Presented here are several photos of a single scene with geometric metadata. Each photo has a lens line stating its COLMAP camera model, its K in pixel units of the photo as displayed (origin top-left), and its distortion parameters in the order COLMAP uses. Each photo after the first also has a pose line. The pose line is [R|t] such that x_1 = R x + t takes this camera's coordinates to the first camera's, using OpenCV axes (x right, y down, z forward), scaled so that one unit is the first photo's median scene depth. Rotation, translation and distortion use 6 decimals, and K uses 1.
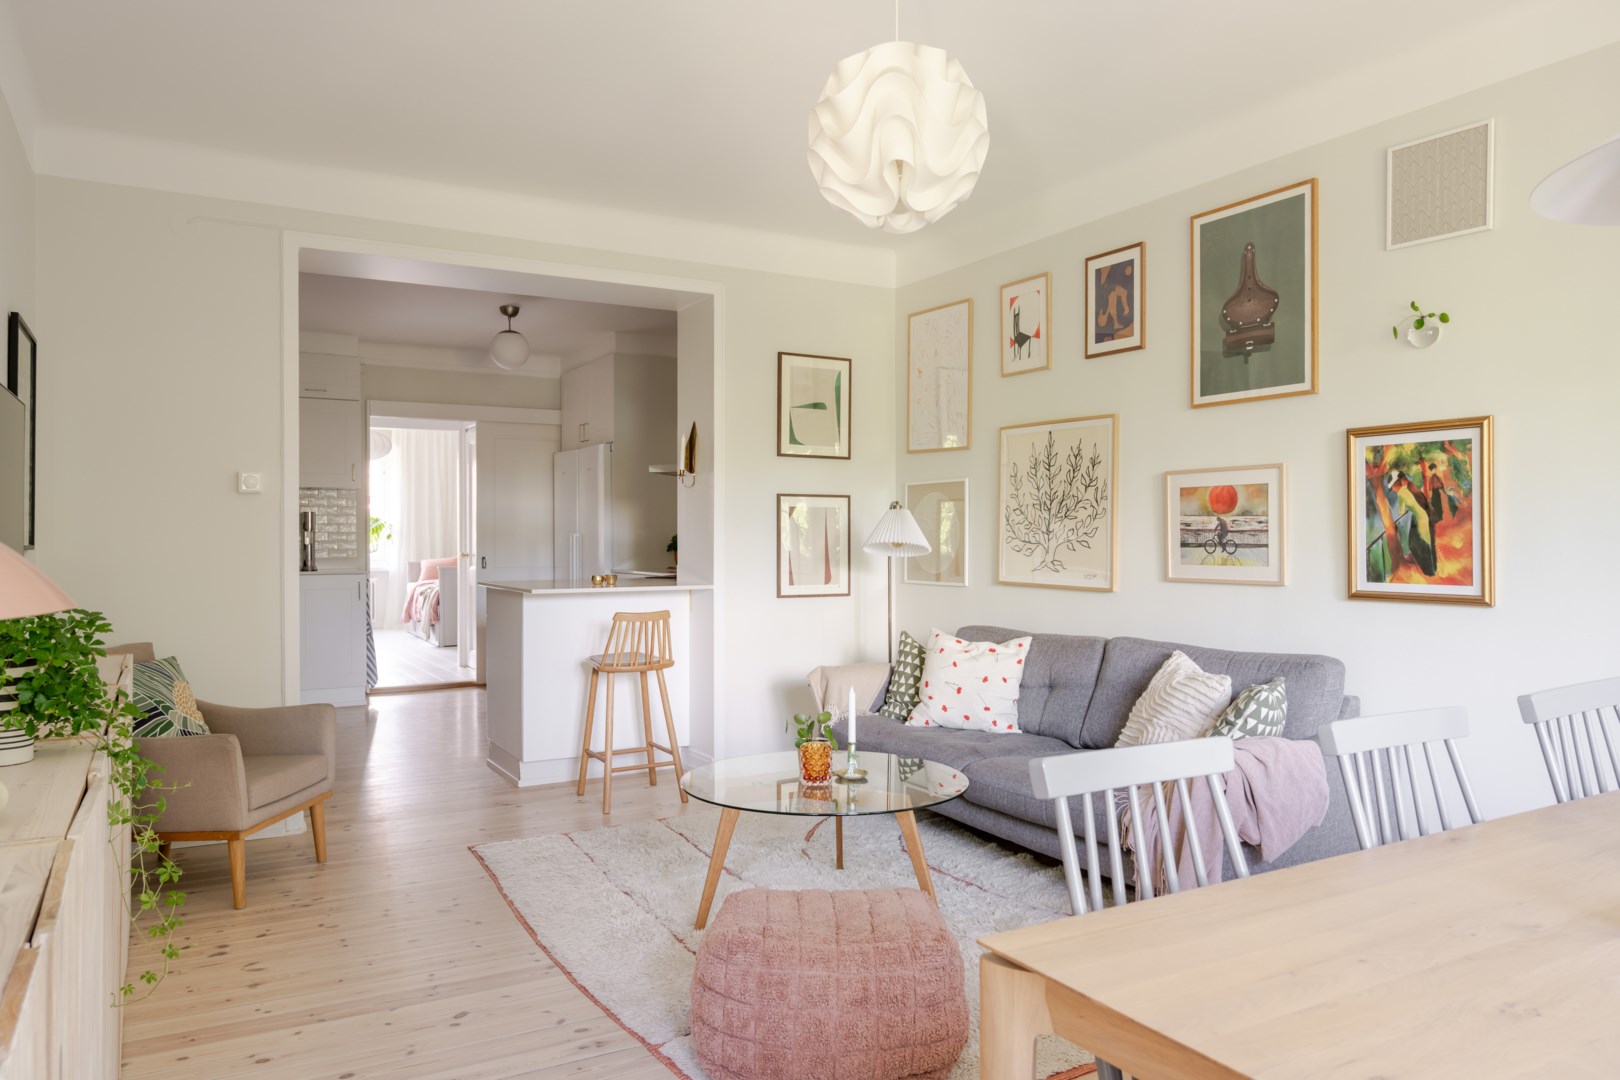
lens RADIAL K [[1087.8, 0, 804.1], [0, 1087.8, 544.4], [0, 0, 1]] dist [-0.003416, 0.001919]
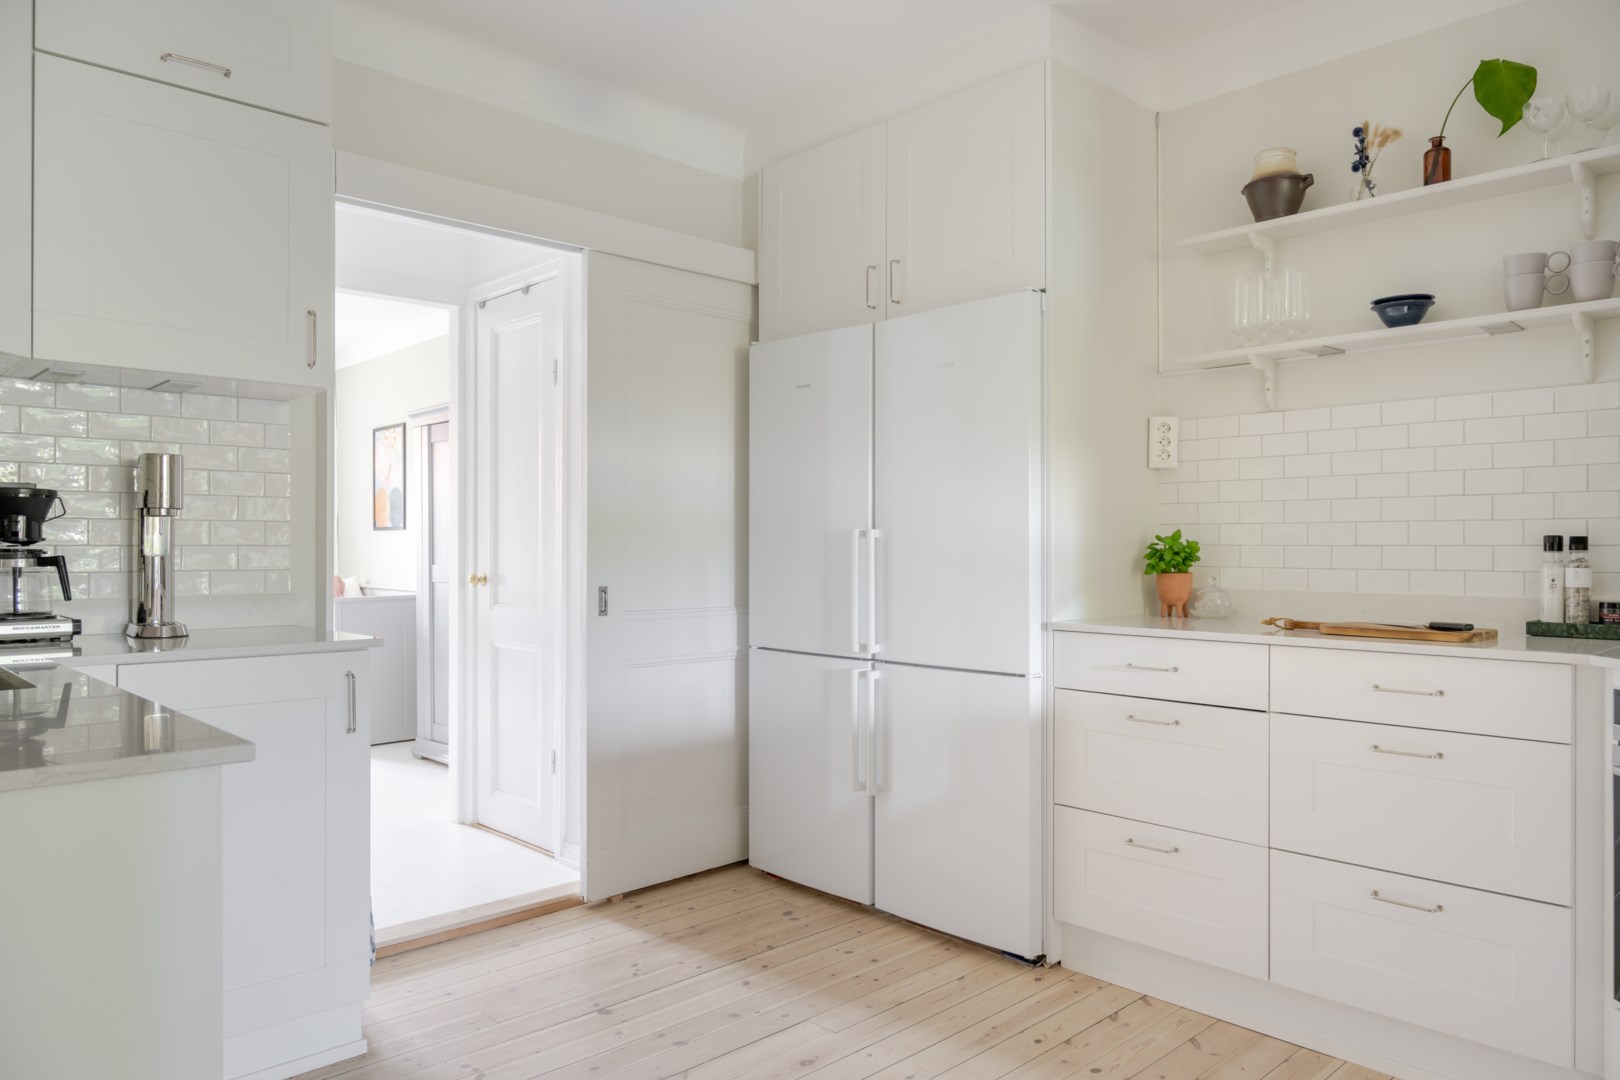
lens RADIAL K [[1087.8, 0, 812.5], [0, 1087.8, 546.8], [0, 0, 1]] dist [-0.003416, 0.001919]
pose [[0.971952, 0.005321, 0.235118, -0.572402], [-0.003311, 0.999955, -0.008940, -0.000211], [-0.235155, 0.007910, 0.971926, 1.068013]]
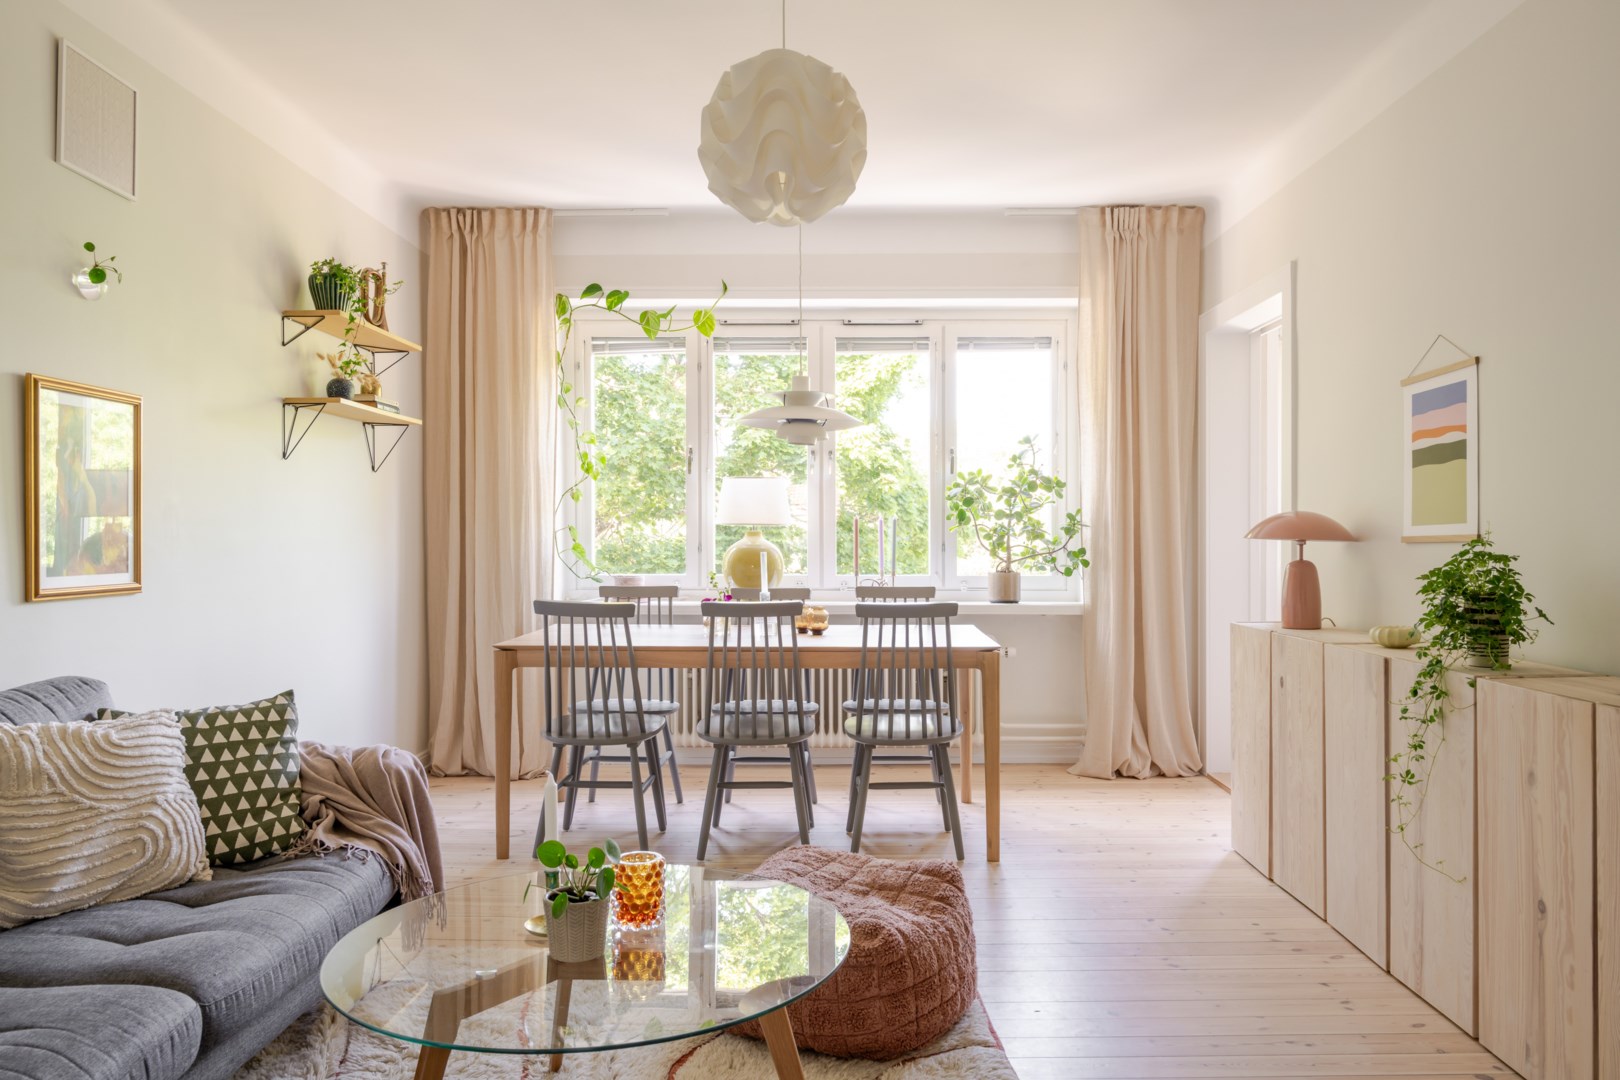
lens RADIAL K [[1154.8, 0, 829.6], [0, 1154.8, 552.8], [0, 0, 1]] dist [-0.003347, 0.001016]
pose [[-0.862337, -0.002529, 0.506328, -0.274712], [0.009073, 0.999750, 0.020446, 0.004241], [-0.506253, 0.022225, -0.862098, 1.034887]]
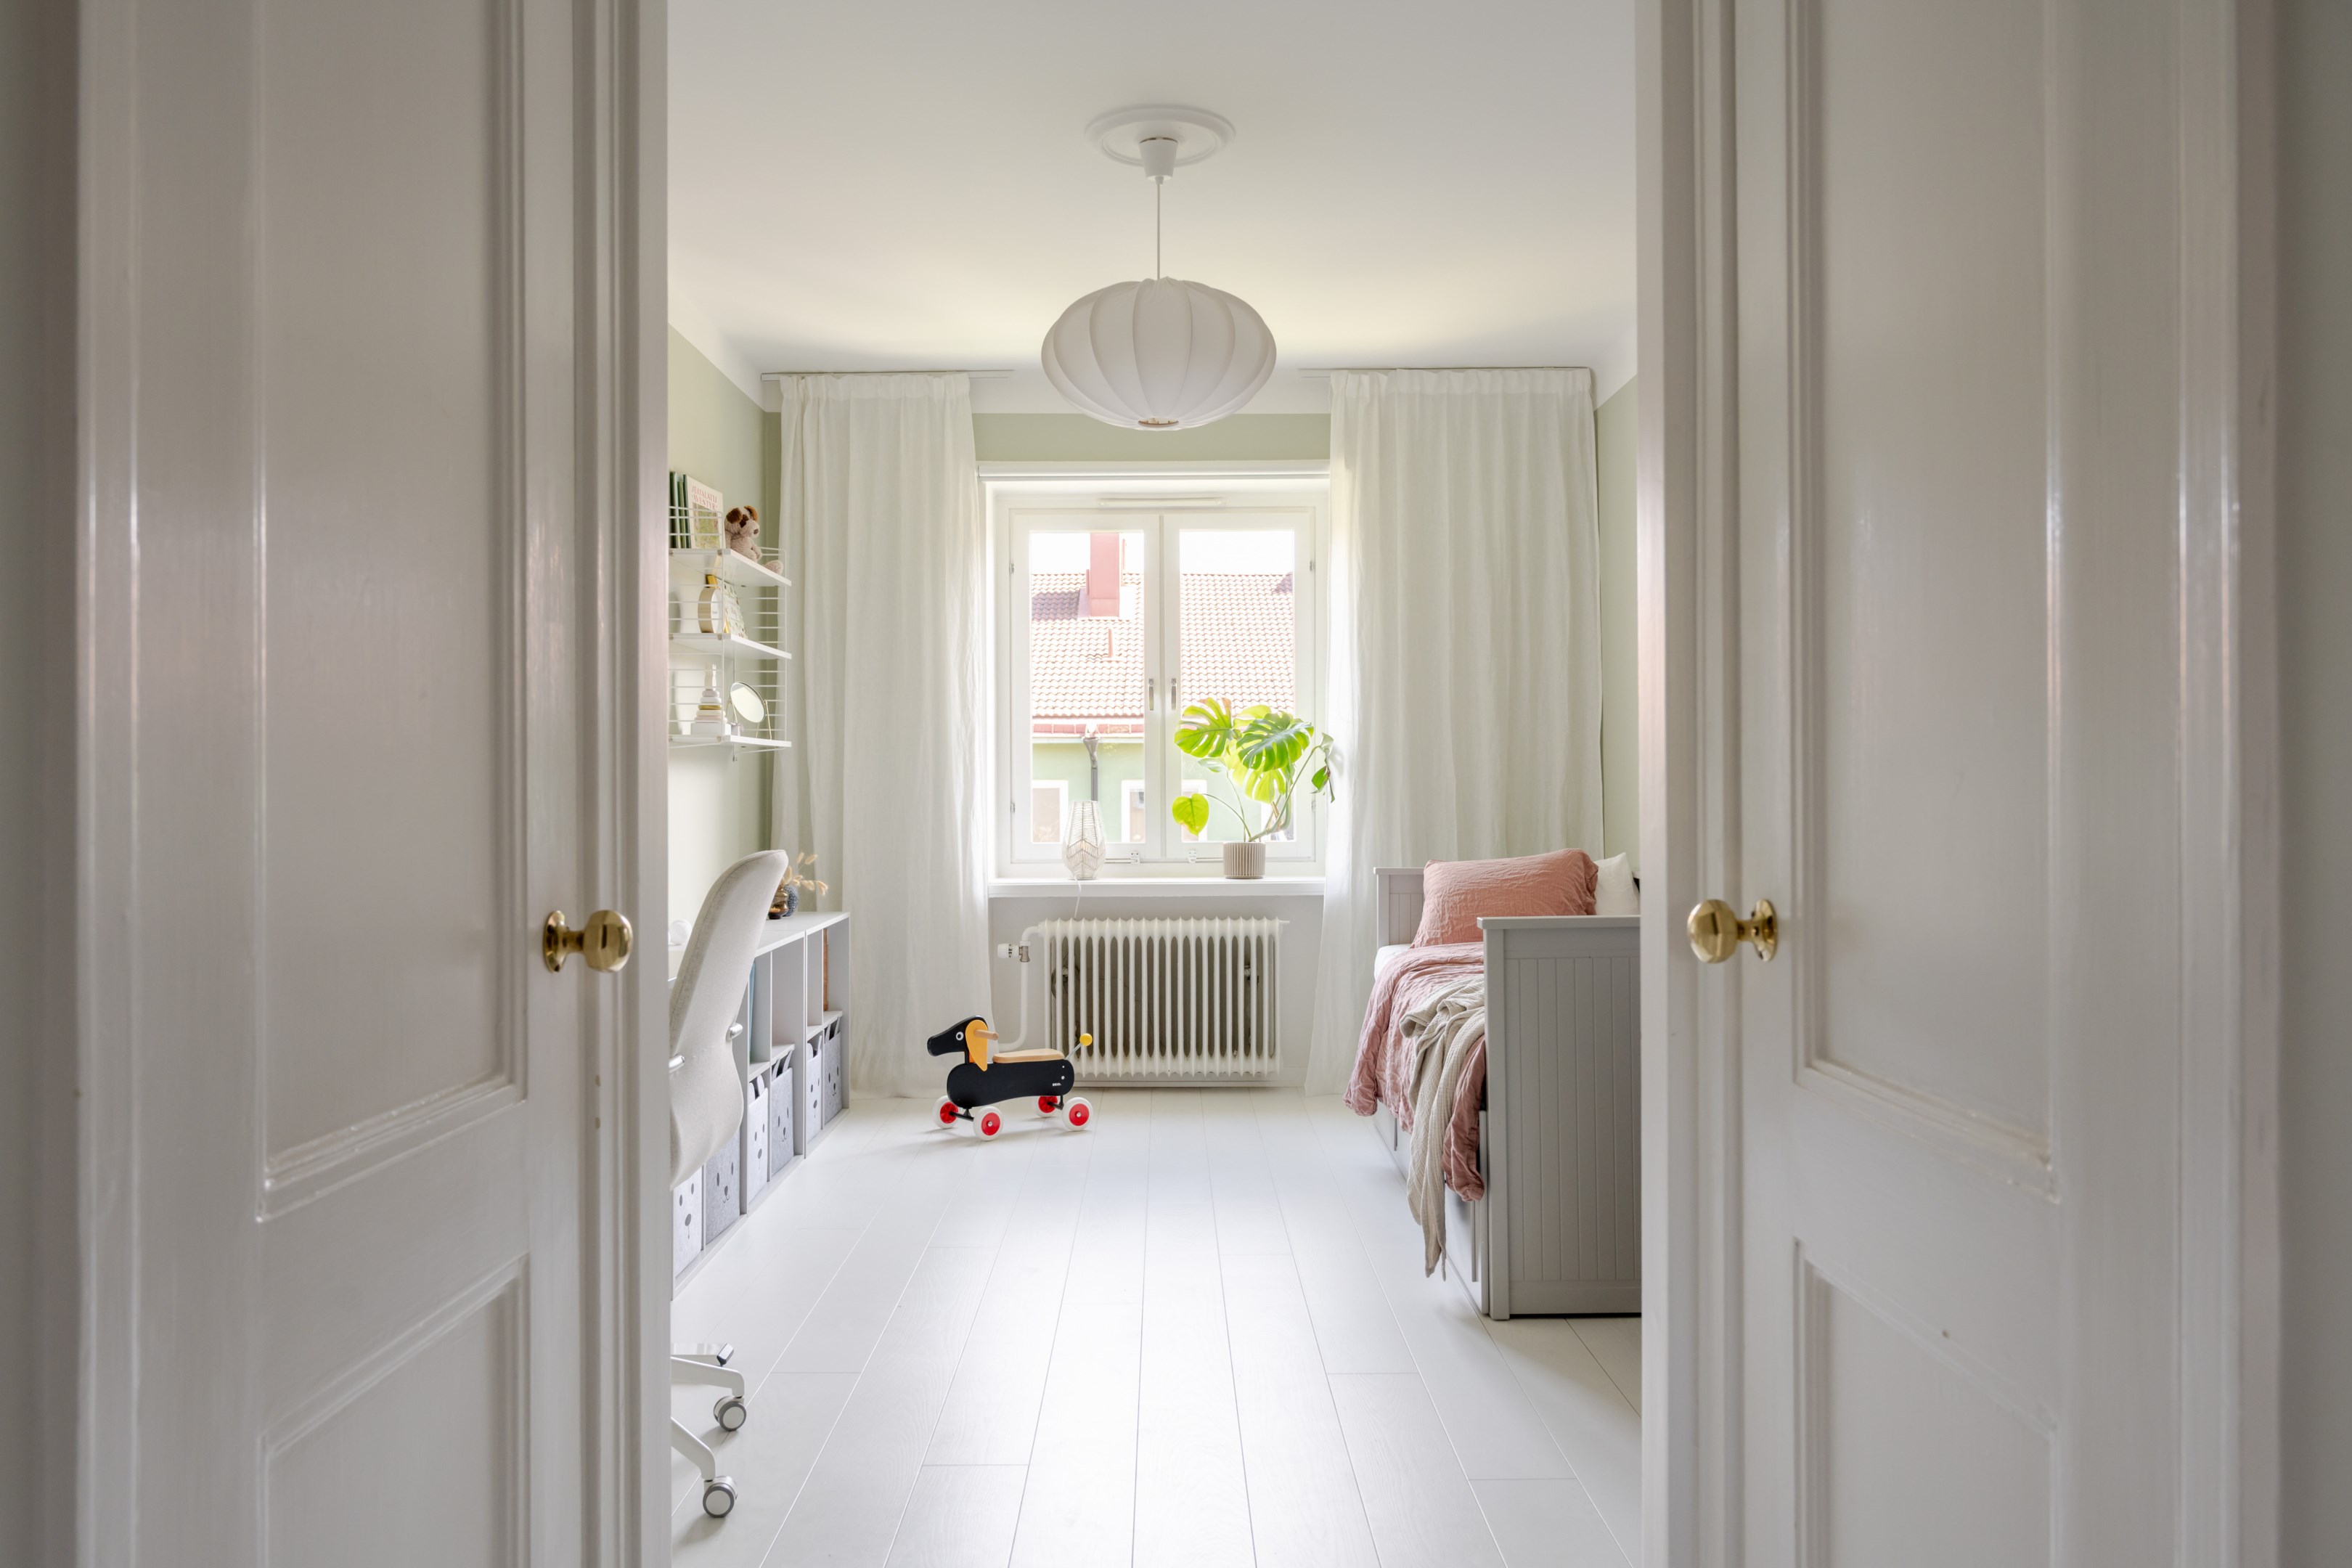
lens RADIAL K [[1661.7, 0, 1154.6], [0, 1661.7, 782.9], [0, 0, 1]] dist [-0.008675, -0.000706]
pose [[0.865082, -0.004841, -0.501607, -0.570023], [-0.000329, 0.999948, -0.010218, -0.003512], [0.501630, 0.009004, 0.865035, 1.709991]]
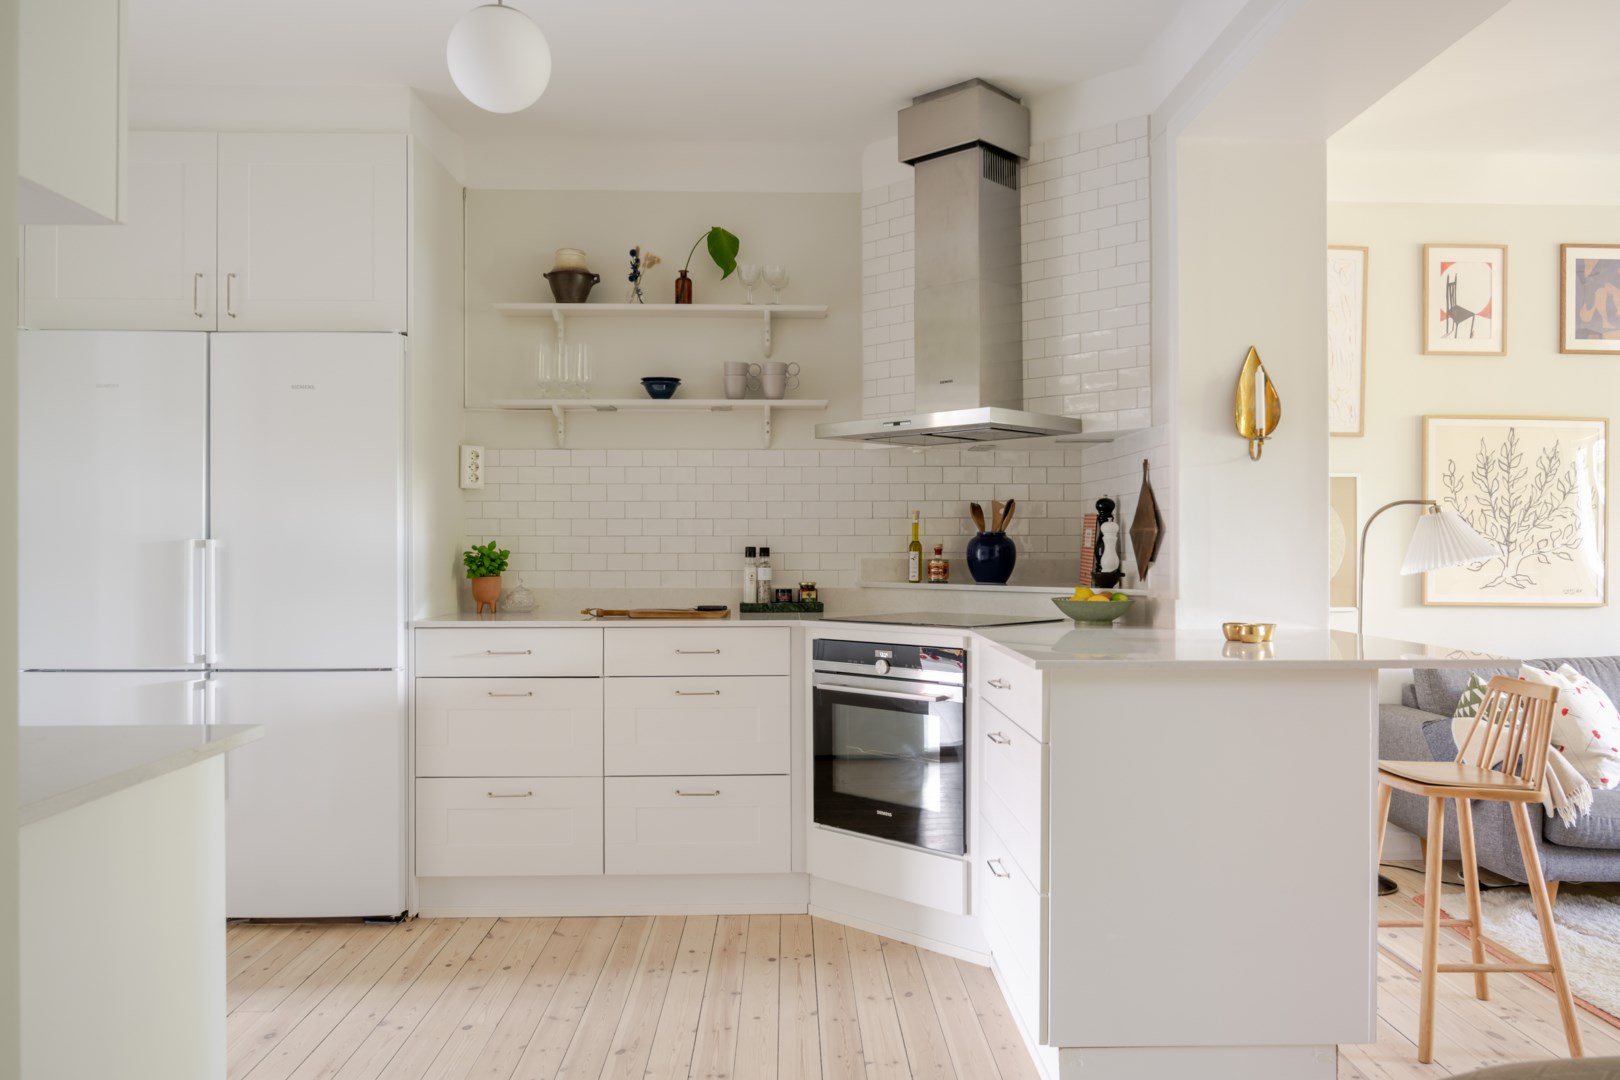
lens RADIAL K [[1152.0, 0, 820.1], [0, 1152.0, 549.1], [0, 0, 1]] dist [-0.000545, -0.016758]
pose [[0.472651, 0.001849, 0.881248, -0.840036], [0.006631, 0.999962, -0.005655, -0.004815], [-0.881225, 0.008516, 0.472621, 1.042154]]
